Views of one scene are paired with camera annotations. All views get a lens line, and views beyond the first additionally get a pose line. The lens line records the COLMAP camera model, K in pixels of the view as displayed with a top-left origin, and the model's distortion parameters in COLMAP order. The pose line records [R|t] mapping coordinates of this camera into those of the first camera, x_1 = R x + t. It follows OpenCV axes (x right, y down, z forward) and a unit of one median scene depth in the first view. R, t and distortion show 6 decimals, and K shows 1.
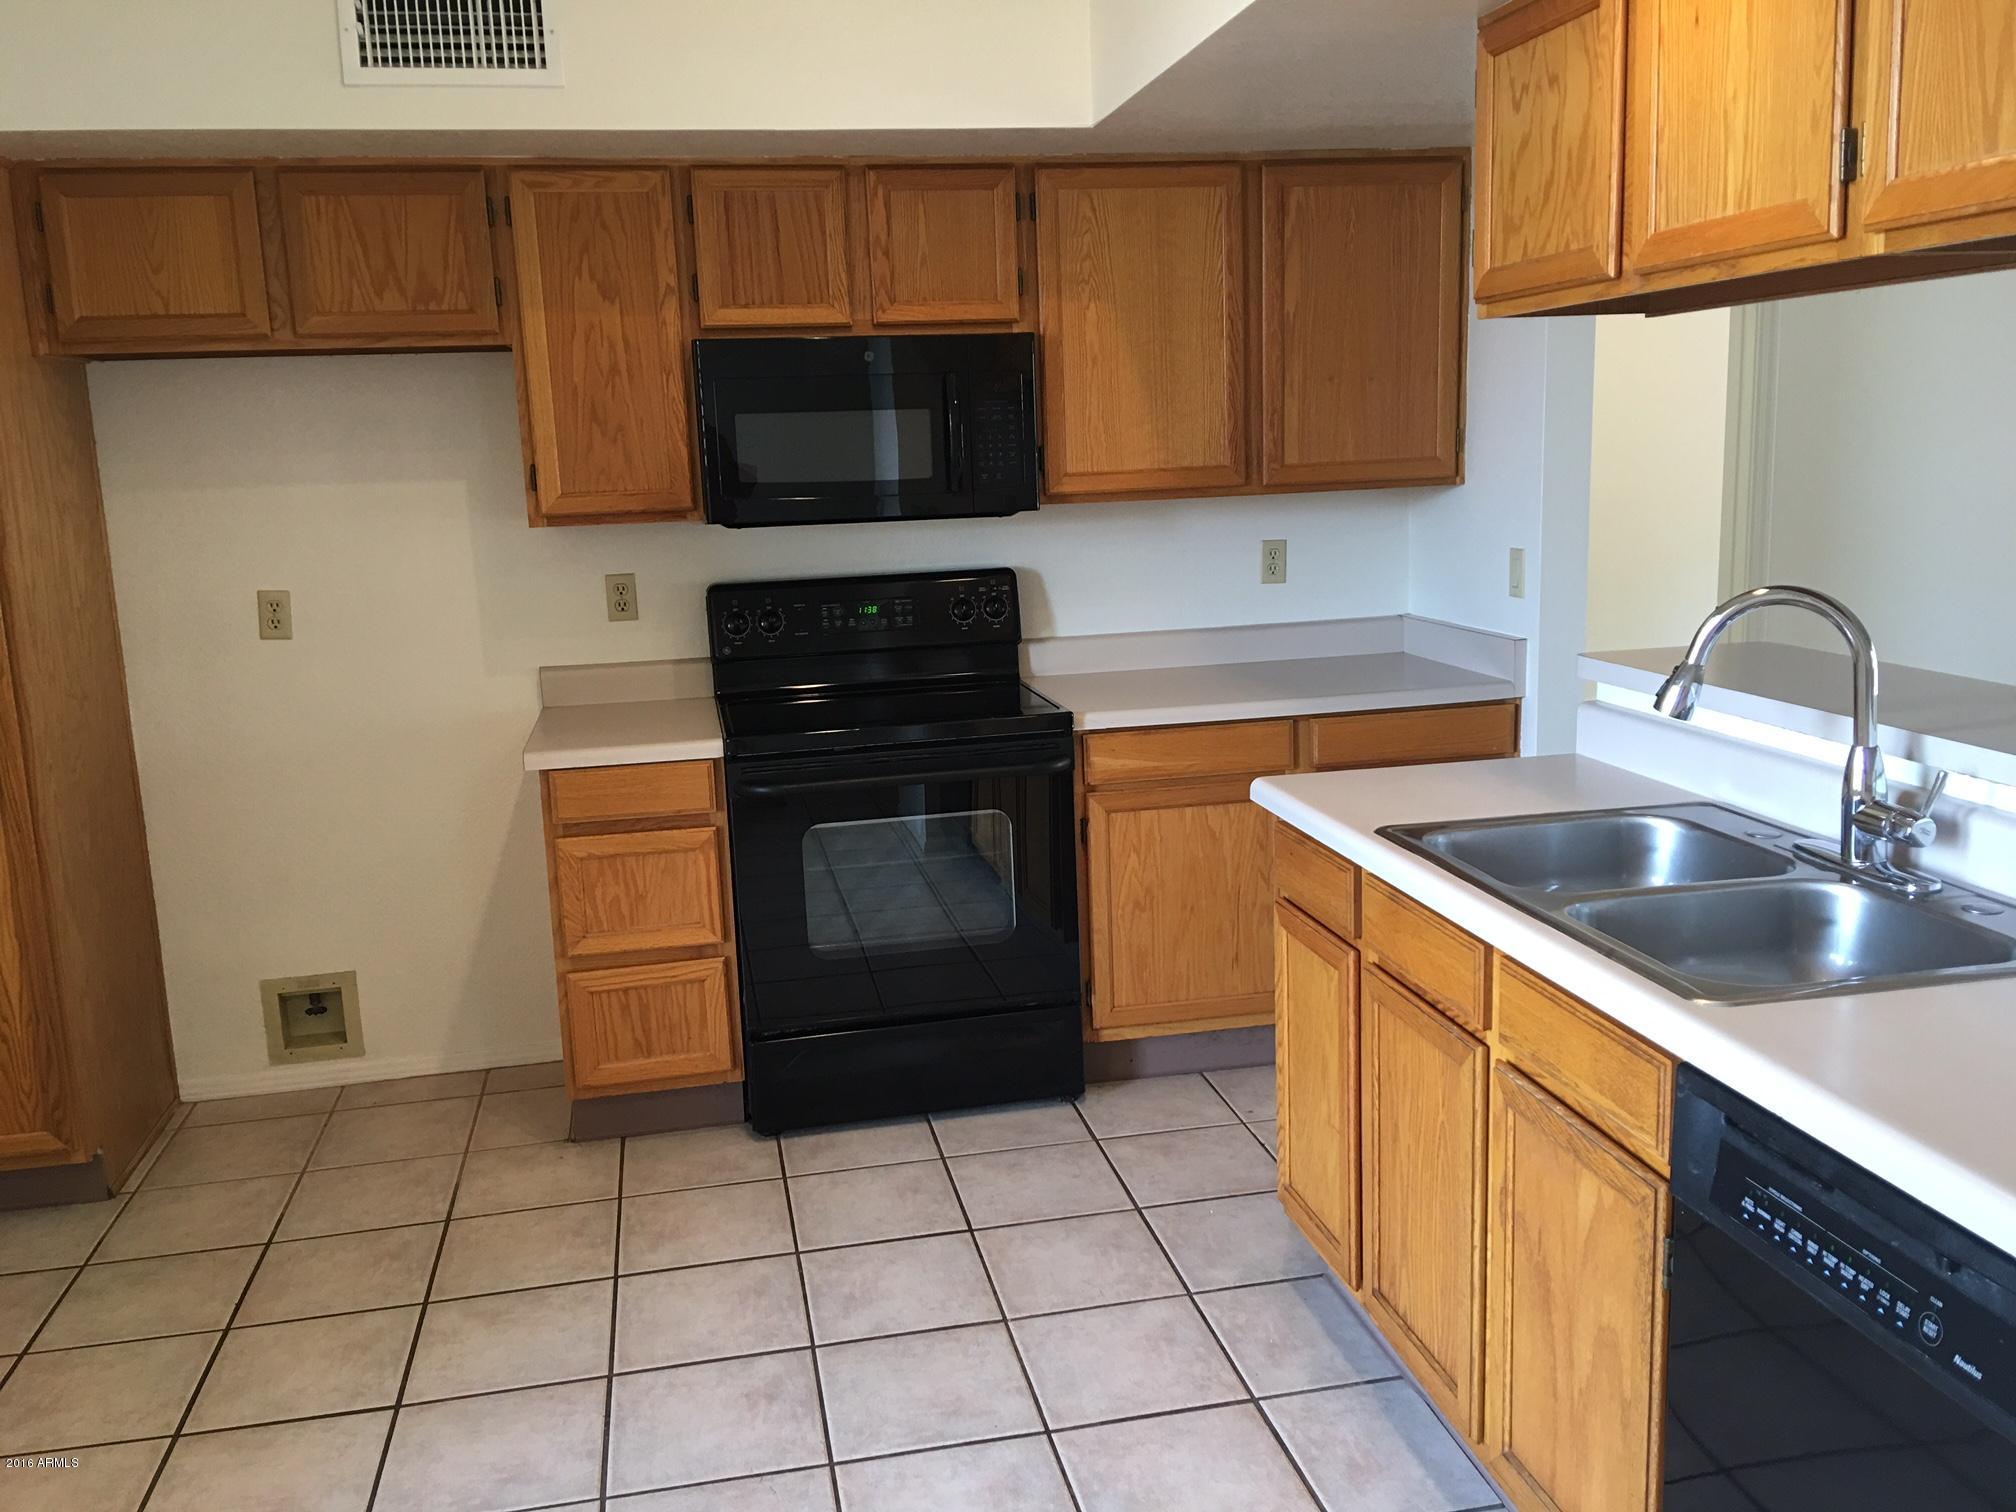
lens RADIAL K [[1699.6, 0, 1008.0], [0, 1699.6, 756.0], [0, 0, 1]] dist [0.001529, -0.007770]
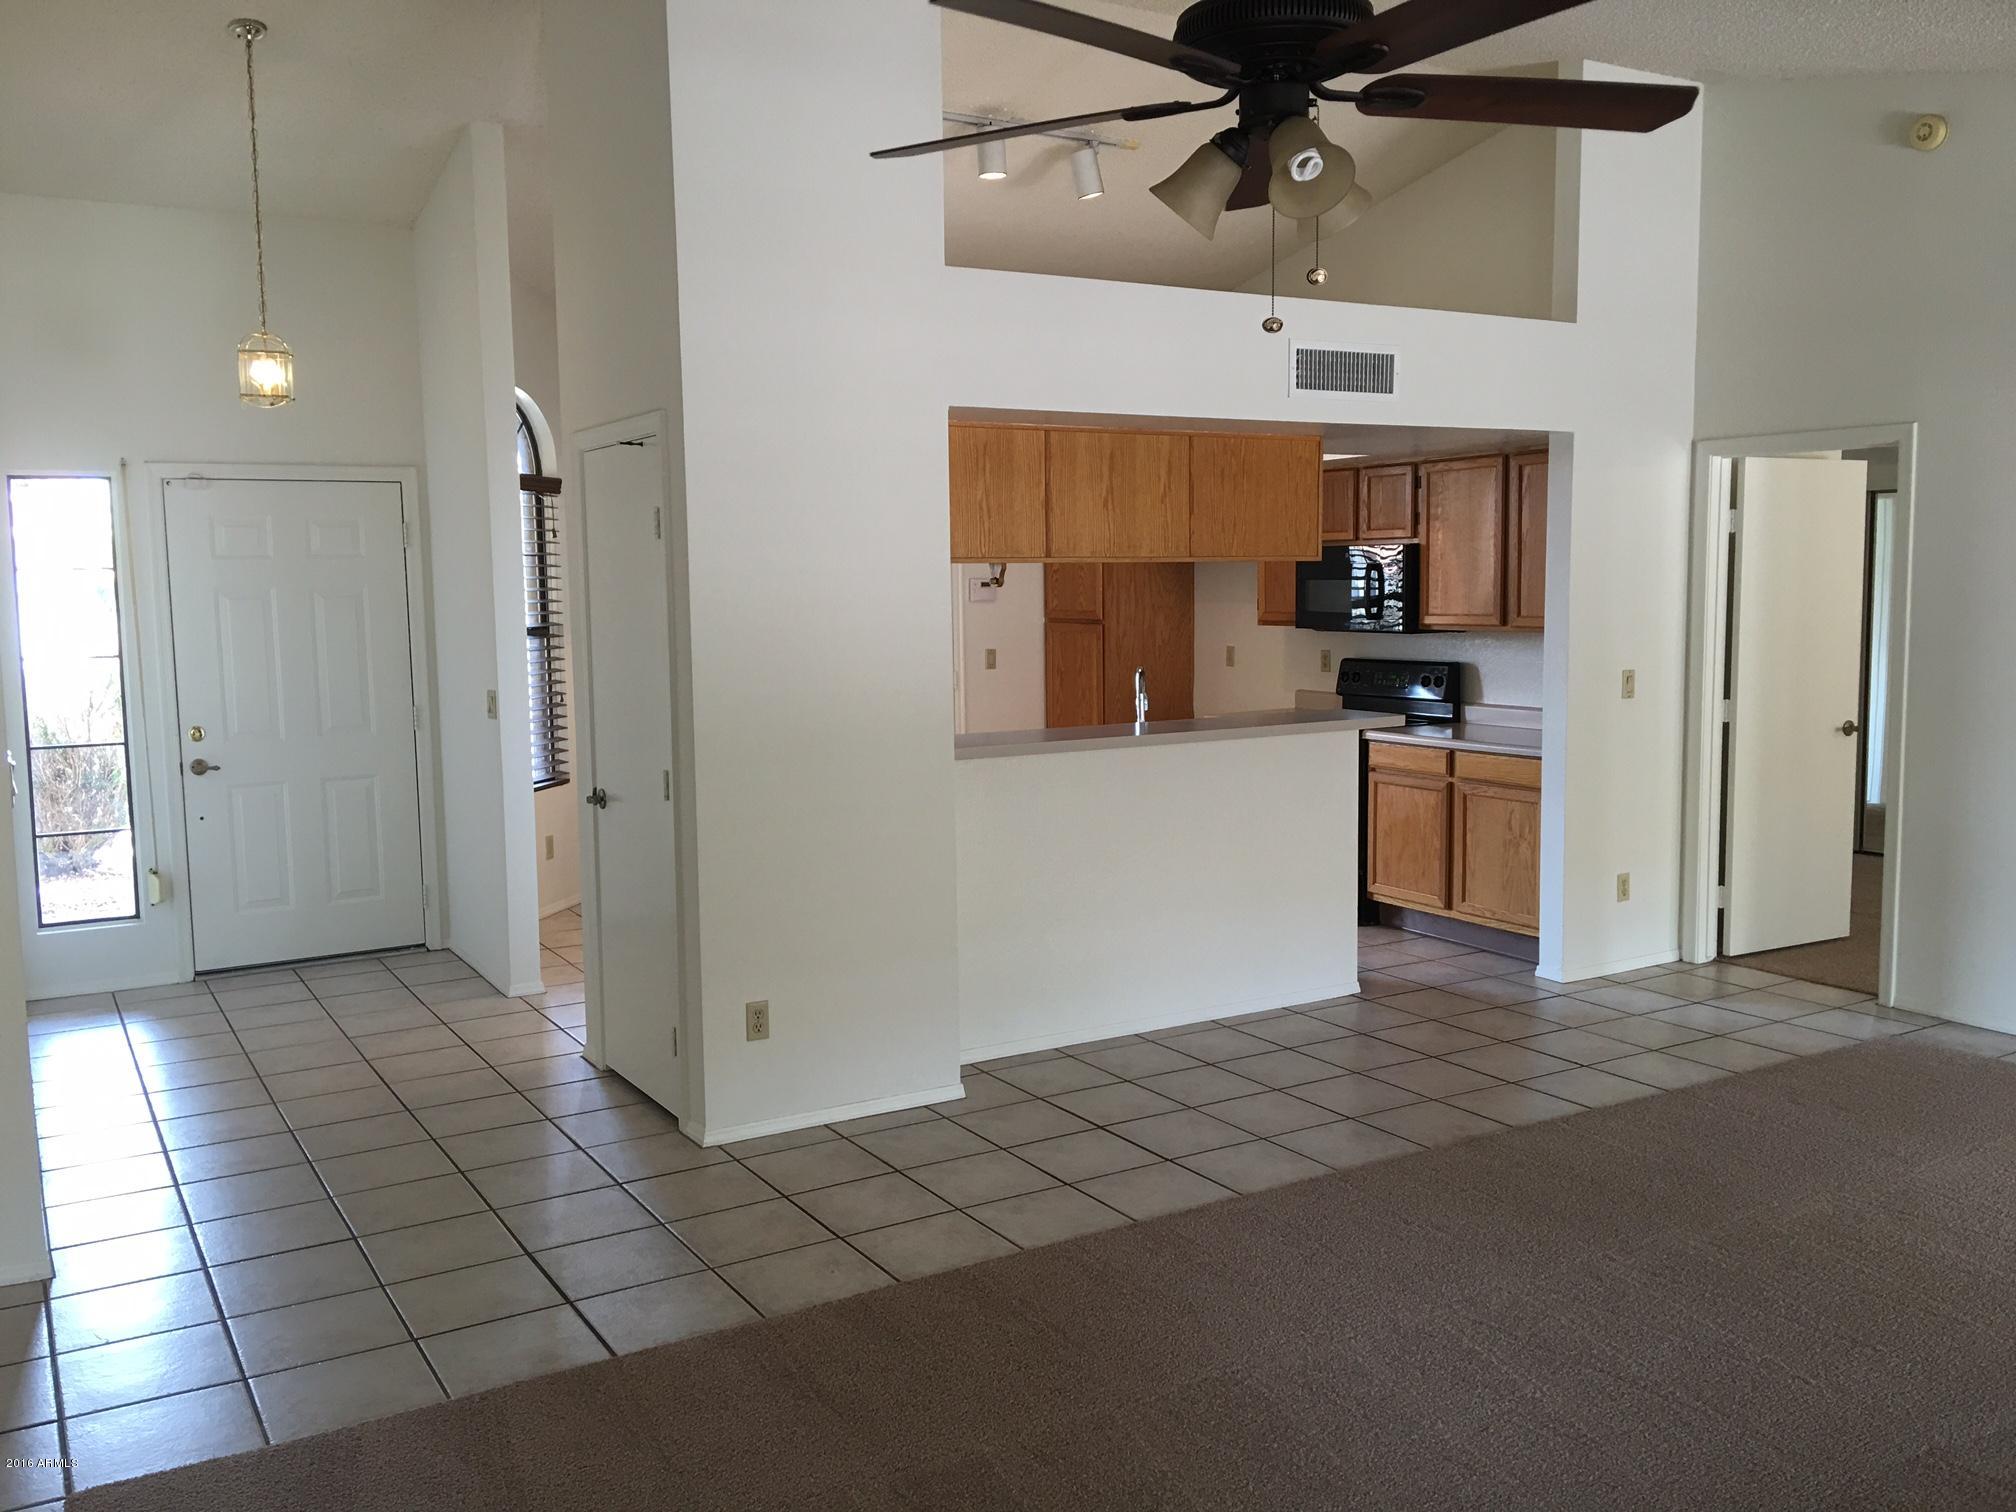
lens RADIAL K [[1699.6, 0, 1008.0], [0, 1699.6, 756.0], [0, 0, 1]] dist [0.001529, -0.007770]
pose [[0.338845, 0.131096, -0.931664, 1.703981], [-0.173209, 0.982011, 0.075185, -0.070040], [0.924761, 0.135897, 0.355456, -0.117303]]
